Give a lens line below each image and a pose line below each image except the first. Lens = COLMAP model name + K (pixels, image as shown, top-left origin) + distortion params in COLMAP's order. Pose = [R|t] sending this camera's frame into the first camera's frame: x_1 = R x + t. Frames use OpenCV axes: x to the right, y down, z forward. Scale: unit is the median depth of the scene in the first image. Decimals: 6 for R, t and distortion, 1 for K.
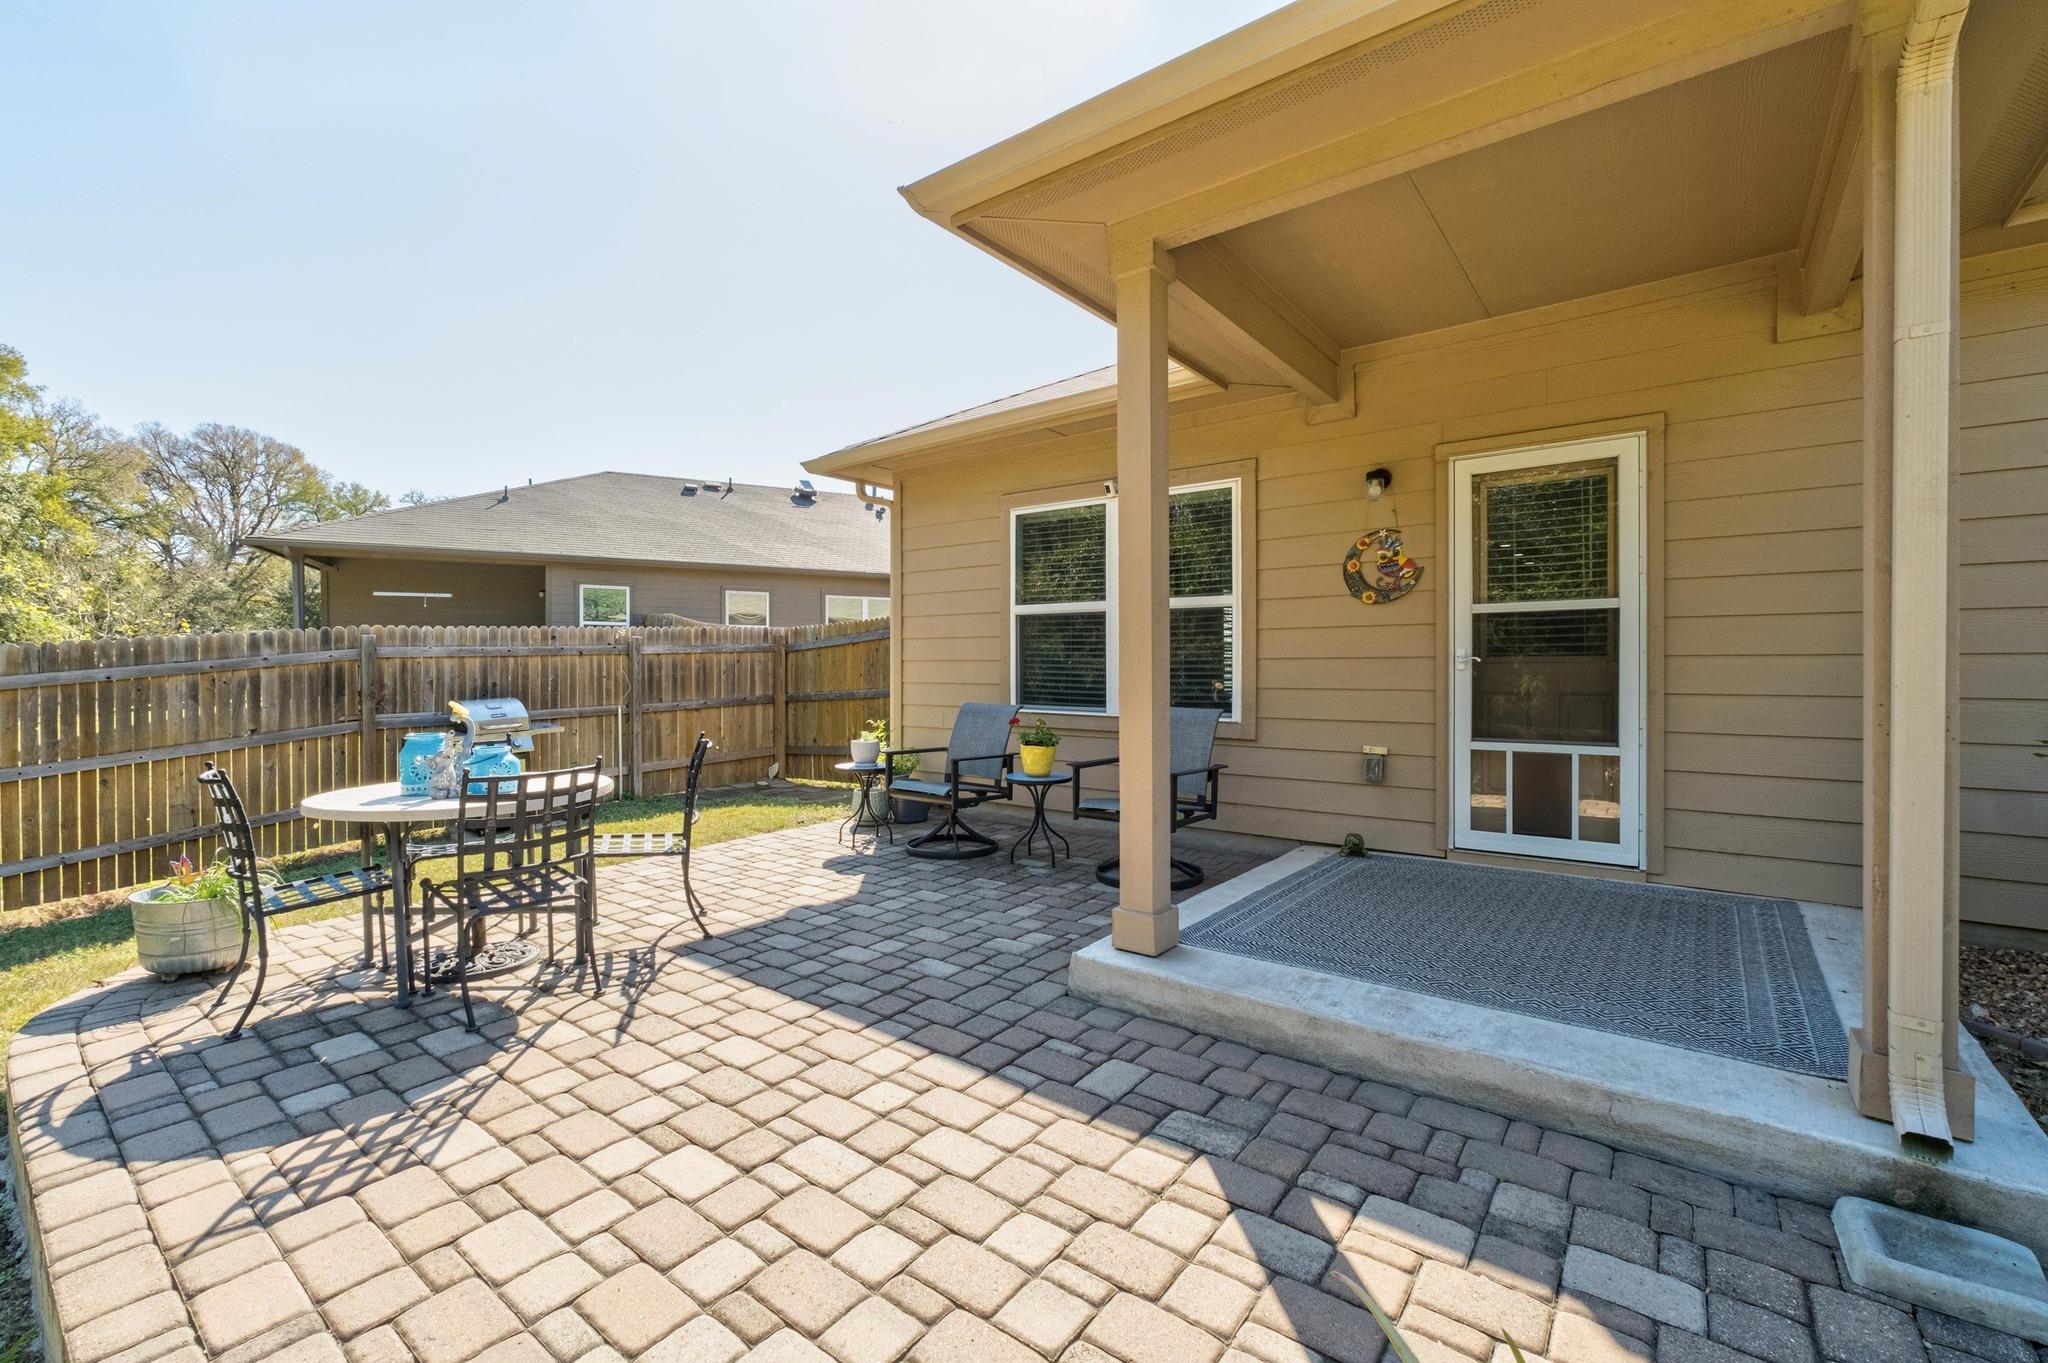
lens RADIAL K [[870.9, 0, 1029.0], [0, 870.9, 664.0], [0, 0, 1]] dist [-0.003973, 0.000154]
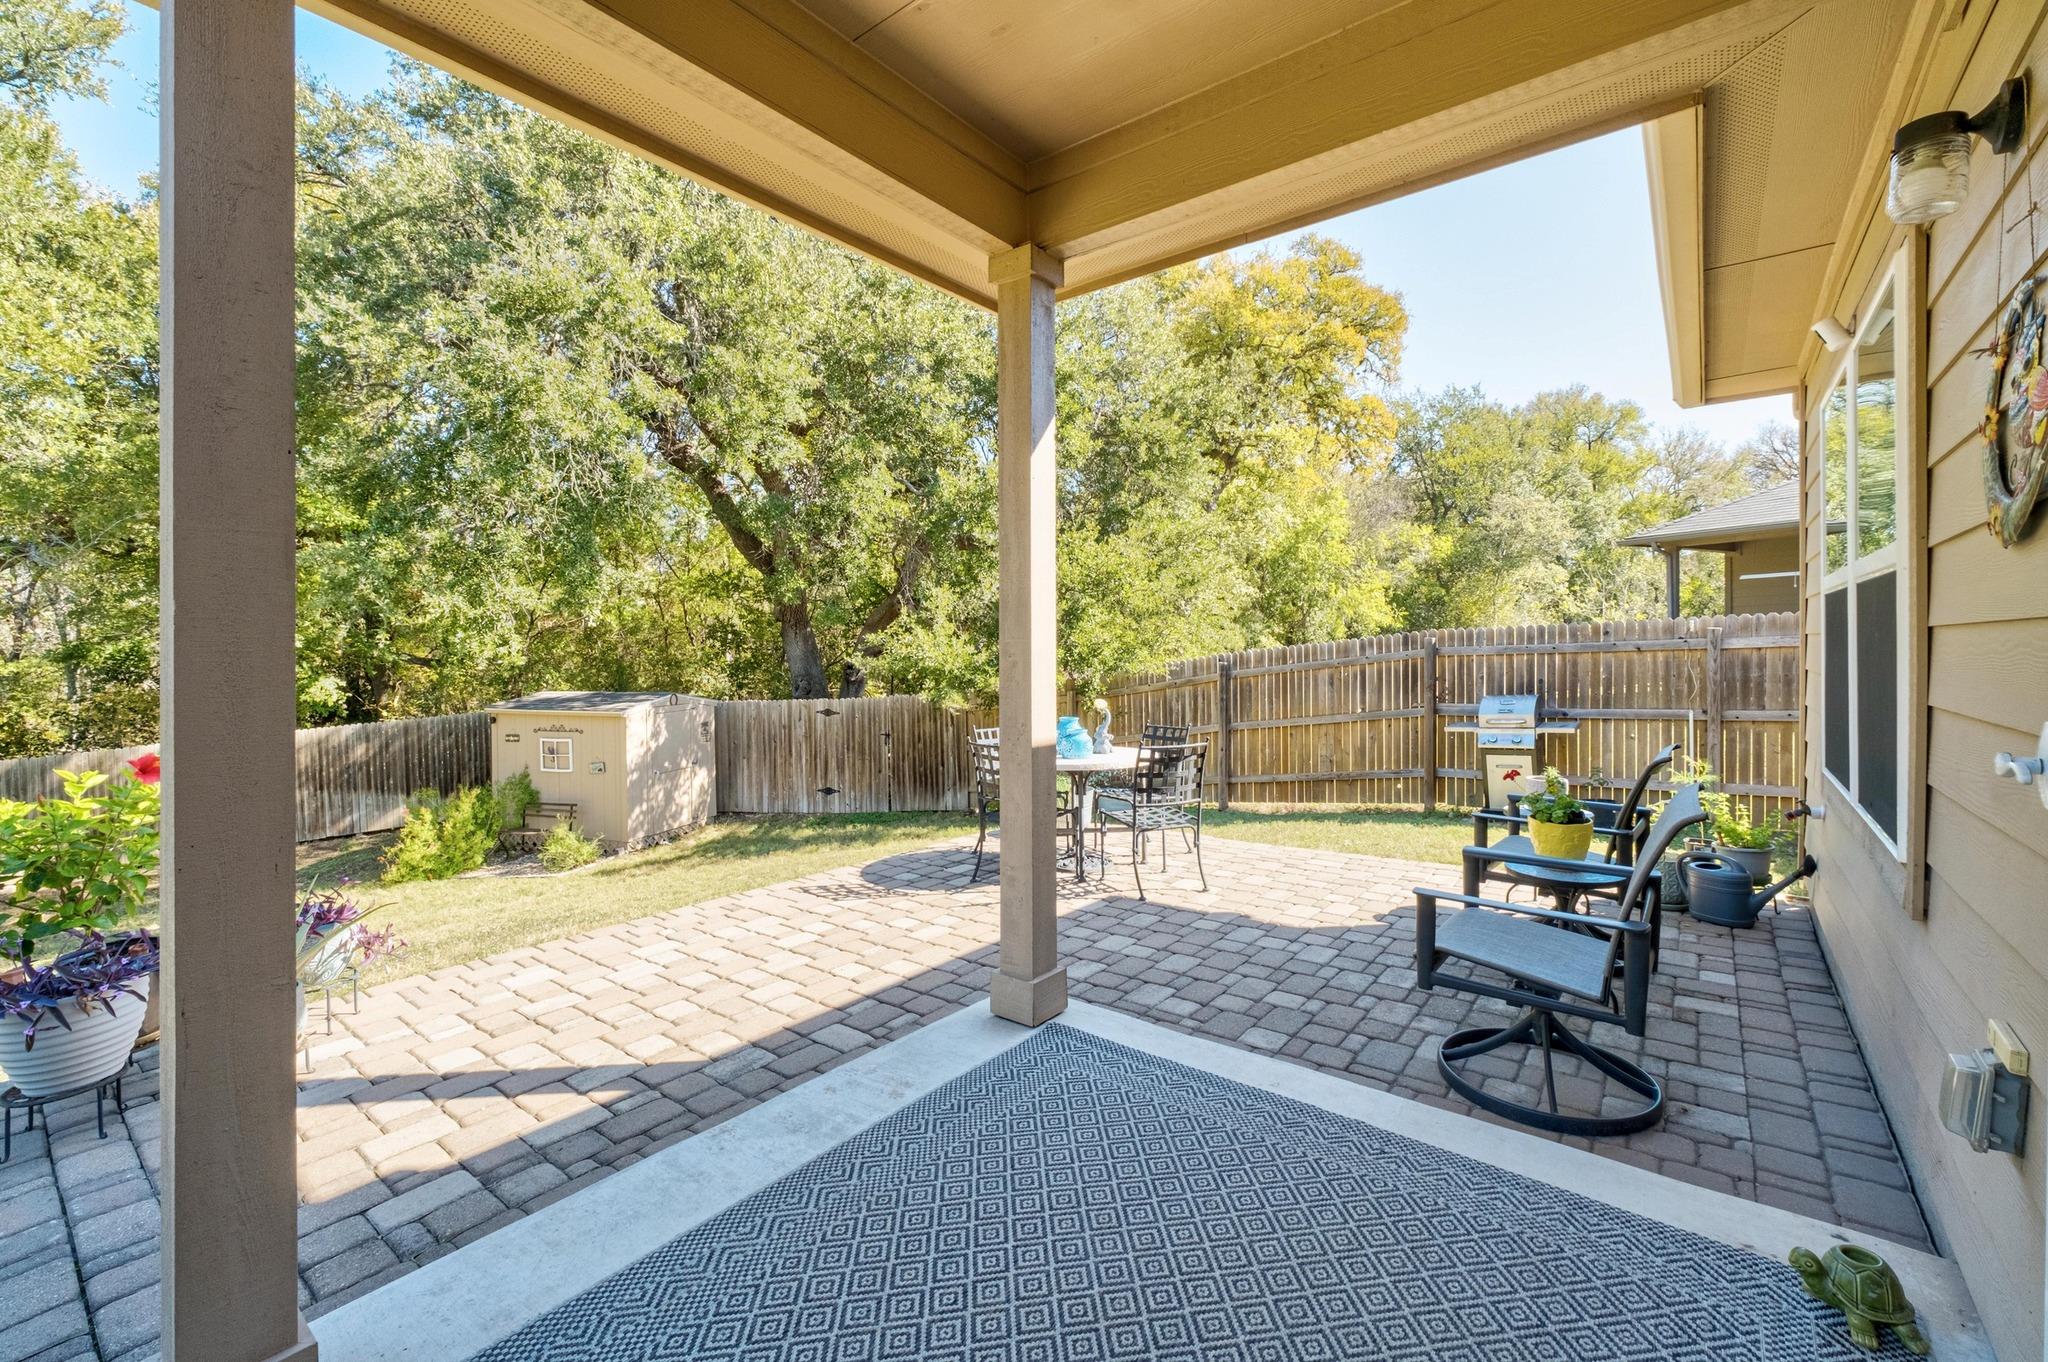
lens RADIAL K [[870.9, 0, 1029.0], [0, 870.9, 663.5], [0, 0, 1]] dist [-0.003973, 0.000154]
pose [[-0.016227, 0.017956, -0.999707, 0.796451], [0.012843, 0.999760, 0.017748, -0.044145], [0.999786, -0.012551, -0.016454, 0.781282]]
